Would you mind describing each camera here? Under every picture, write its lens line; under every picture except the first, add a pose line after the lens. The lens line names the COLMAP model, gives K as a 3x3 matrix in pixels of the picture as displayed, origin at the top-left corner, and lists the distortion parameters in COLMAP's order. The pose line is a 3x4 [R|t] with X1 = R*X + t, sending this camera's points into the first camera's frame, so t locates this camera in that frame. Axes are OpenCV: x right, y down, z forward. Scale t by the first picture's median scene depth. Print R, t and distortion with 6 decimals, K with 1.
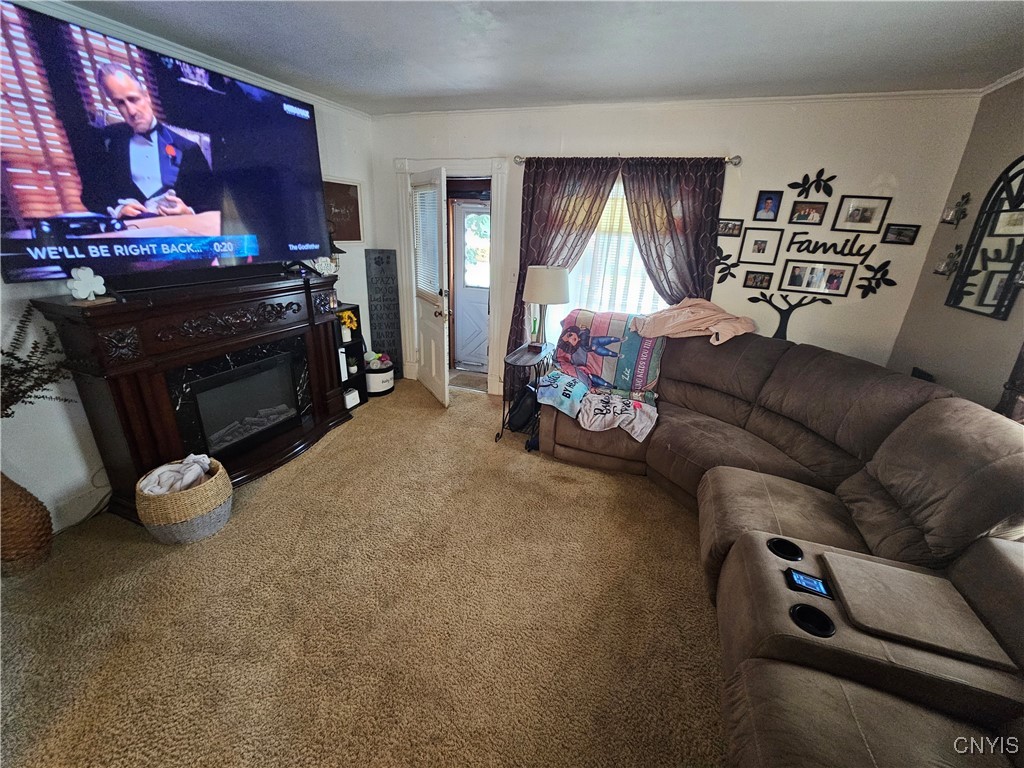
lens RADIAL K [[420.2, 0, 510.5], [0, 420.2, 379.3], [0, 0, 1]] dist [-0.004833, 0.002528]
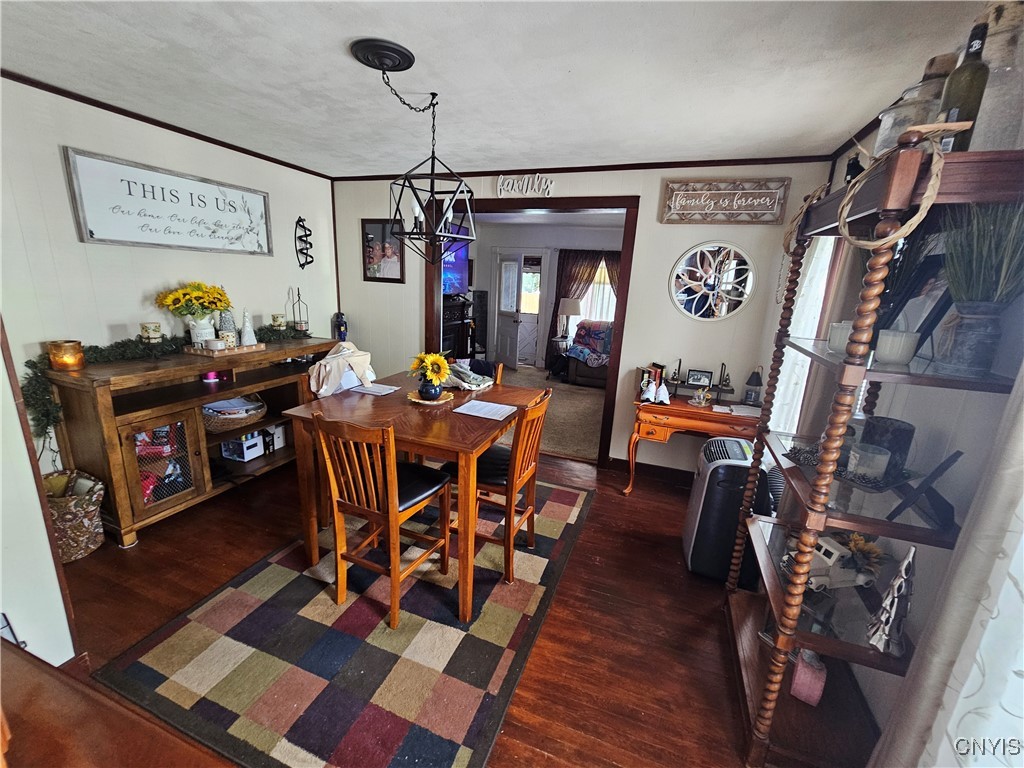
lens RADIAL K [[420.2, 0, 511.2], [0, 420.2, 381.5], [0, 0, 1]] dist [-0.004833, 0.002528]
pose [[0.999946, 0.005560, 0.008814, -0.221324], [-0.004614, 0.994567, -0.103998, 0.361681], [-0.009344, 0.103952, 0.994538, -1.034511]]
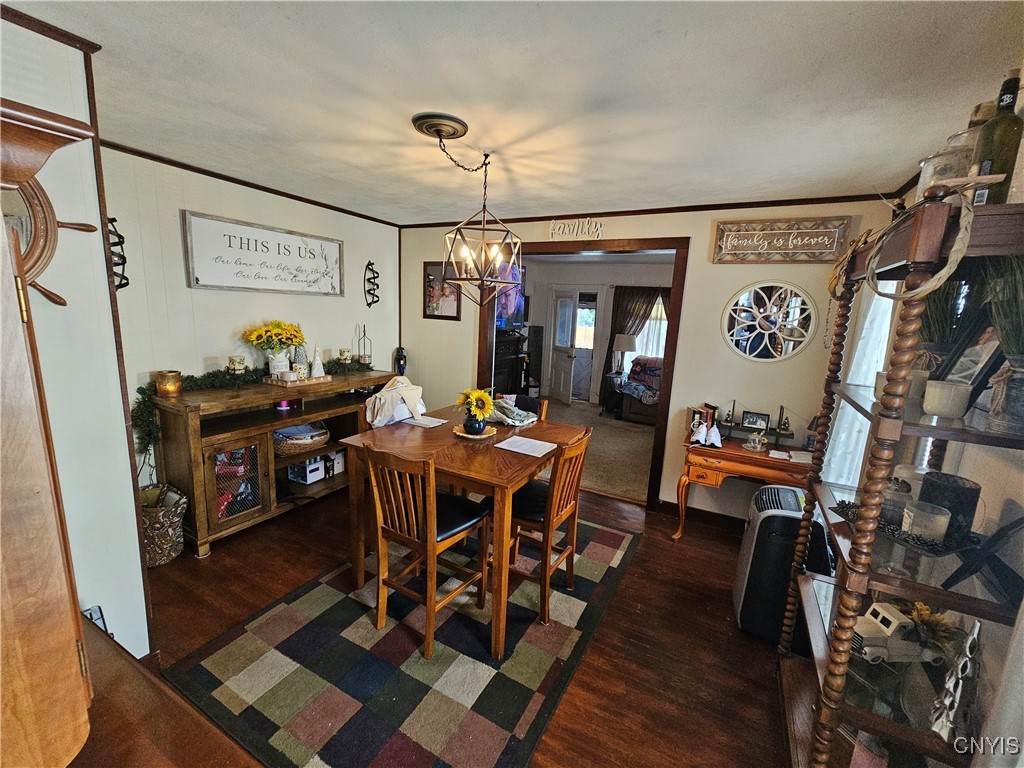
lens RADIAL K [[420.2, 0, 513.9], [0, 420.2, 382.4], [0, 0, 1]] dist [-0.004833, 0.002528]
pose [[0.992380, 0.028234, -0.119939, -0.202599], [-0.049321, 0.983033, -0.176671, 0.358320], [0.112916, 0.181240, 0.976935, -1.049926]]
